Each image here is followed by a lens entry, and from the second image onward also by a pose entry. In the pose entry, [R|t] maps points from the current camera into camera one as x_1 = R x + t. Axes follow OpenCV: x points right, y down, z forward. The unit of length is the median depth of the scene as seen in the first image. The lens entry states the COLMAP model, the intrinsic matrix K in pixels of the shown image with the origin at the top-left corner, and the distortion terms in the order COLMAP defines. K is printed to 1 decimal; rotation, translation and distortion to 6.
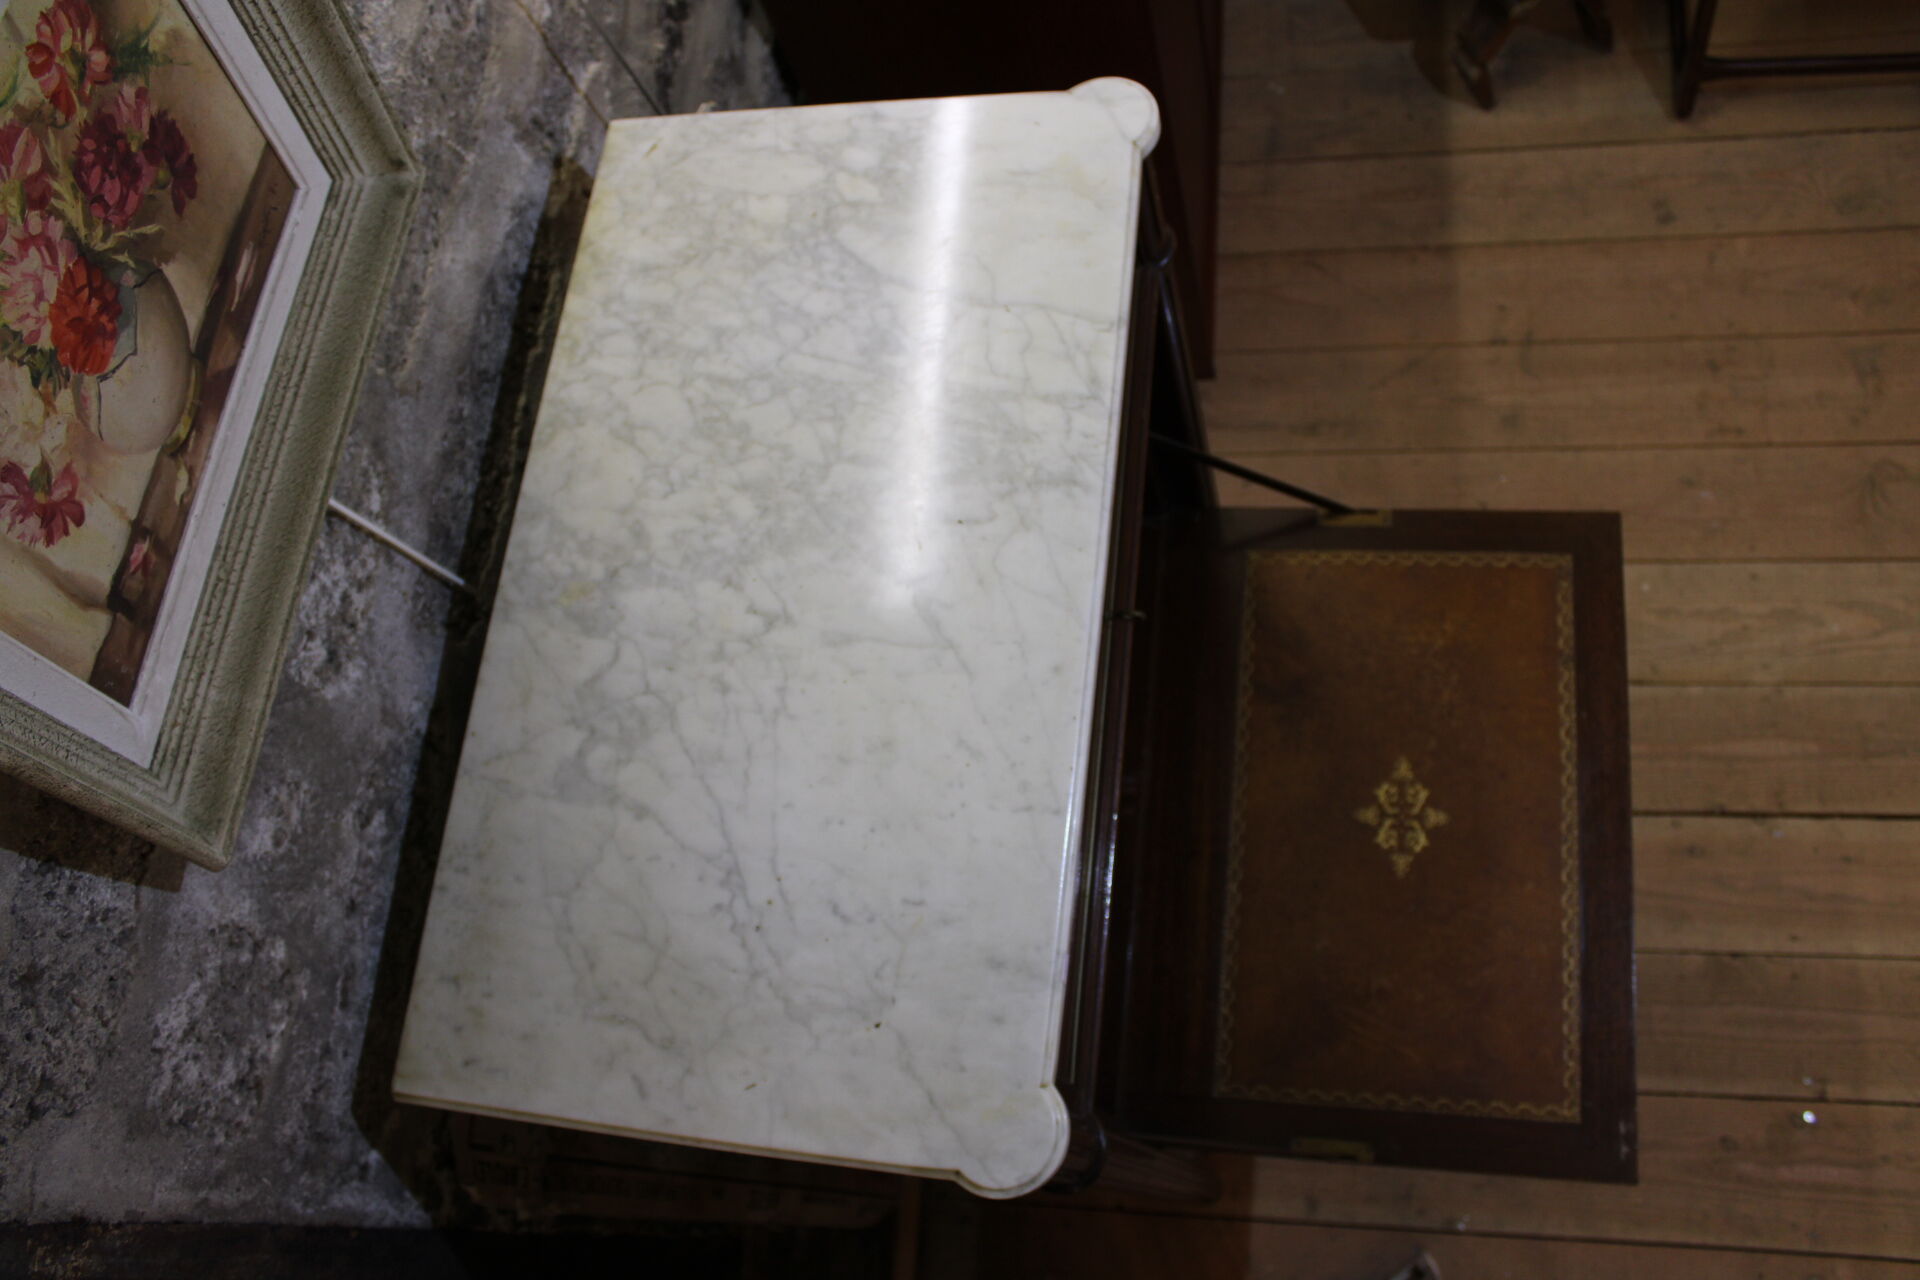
lens RADIAL K [[1551.7, 0, 972.4], [0, 1551.7, 650.4], [0, 0, 1]] dist [-0.172478, 0.143588]
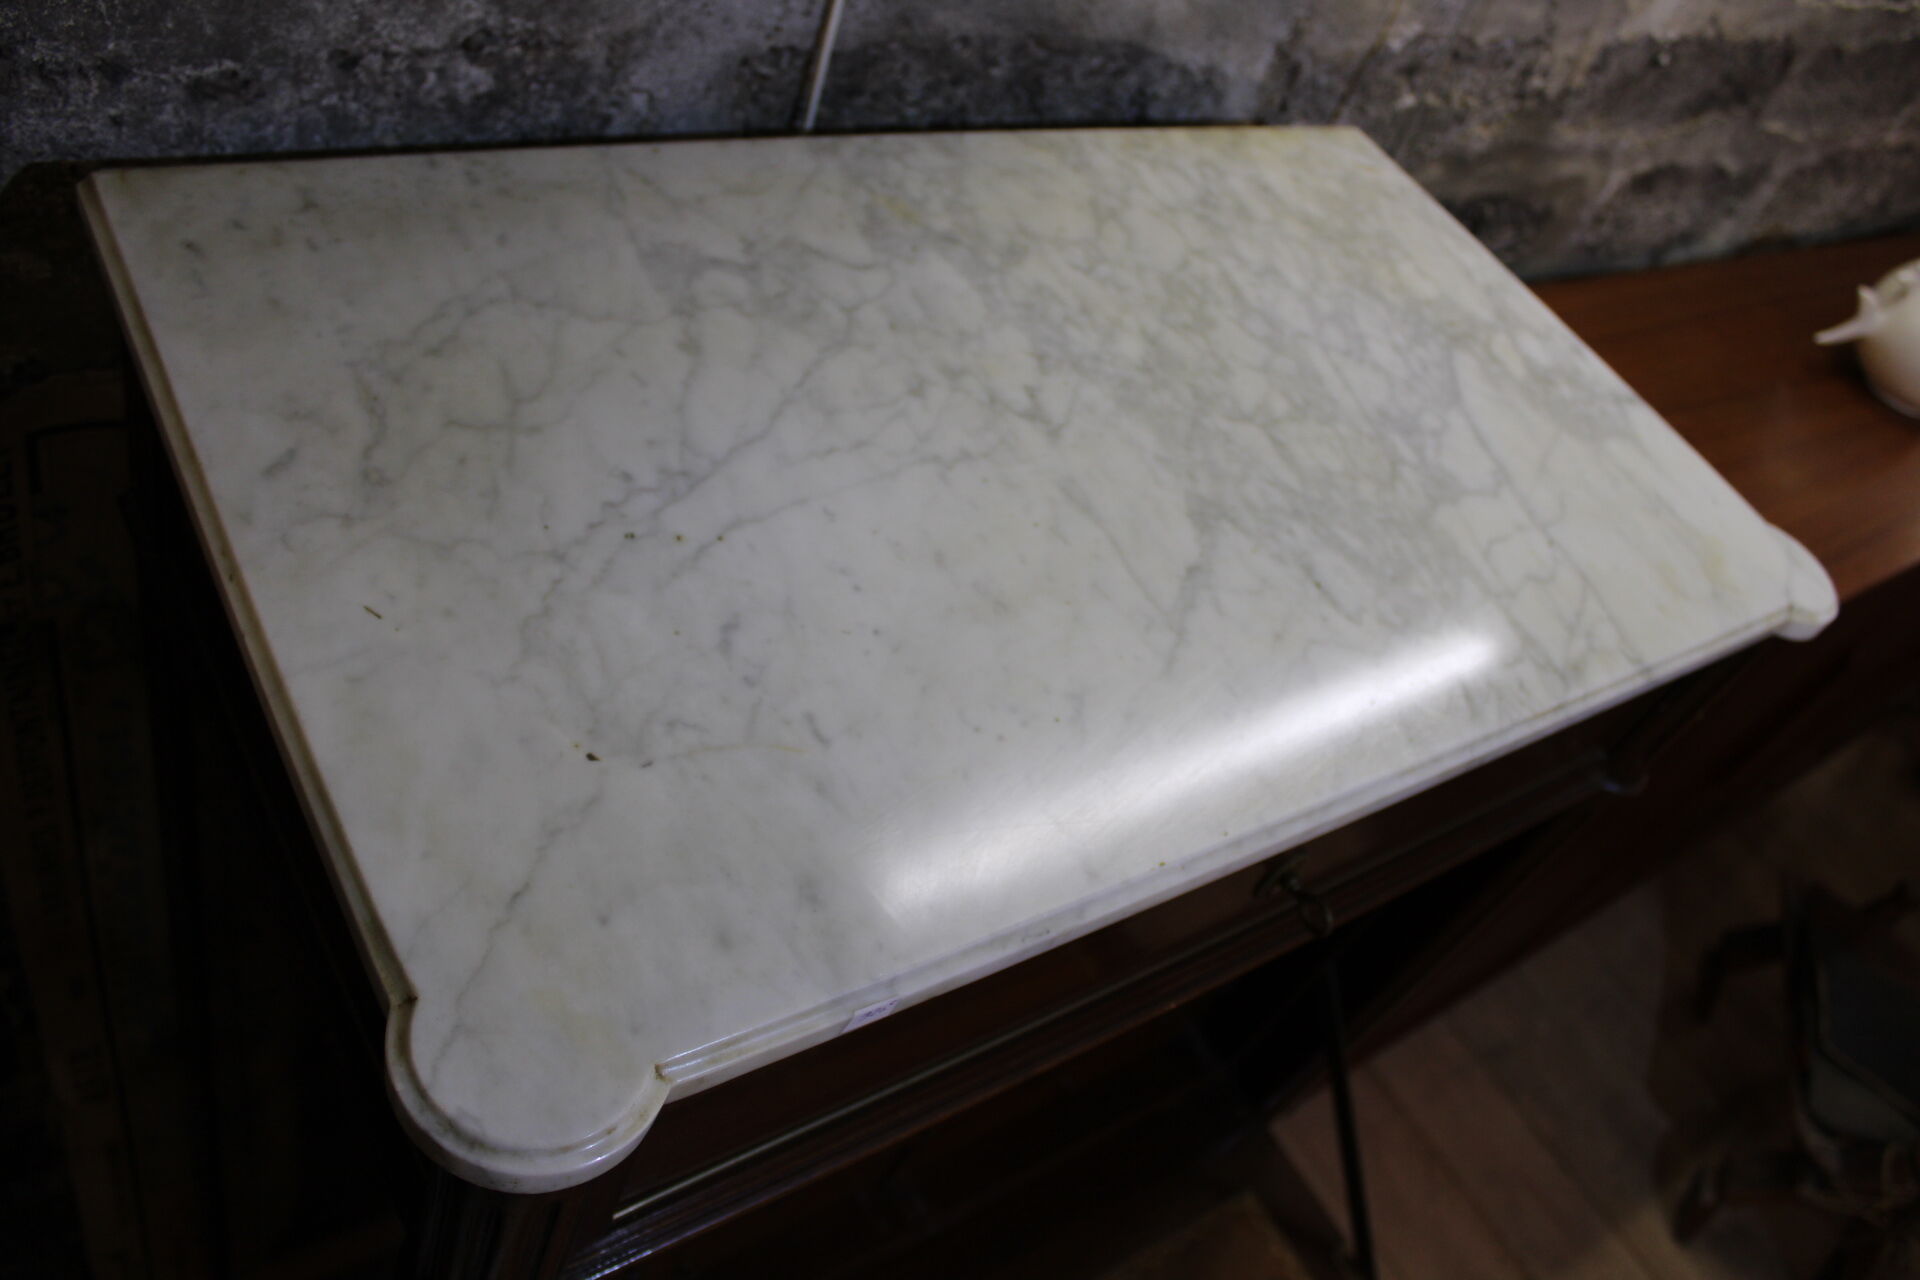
lens RADIAL K [[1551.7, 0, 972.4], [0, 1551.7, 650.4], [0, 0, 1]] dist [-0.172478, 0.143588]
pose [[0.515856, 0.831344, -0.206782, 0.074823], [-0.840092, 0.443649, -0.312125, 0.255874], [-0.167745, 0.334727, 0.927265, 0.437674]]
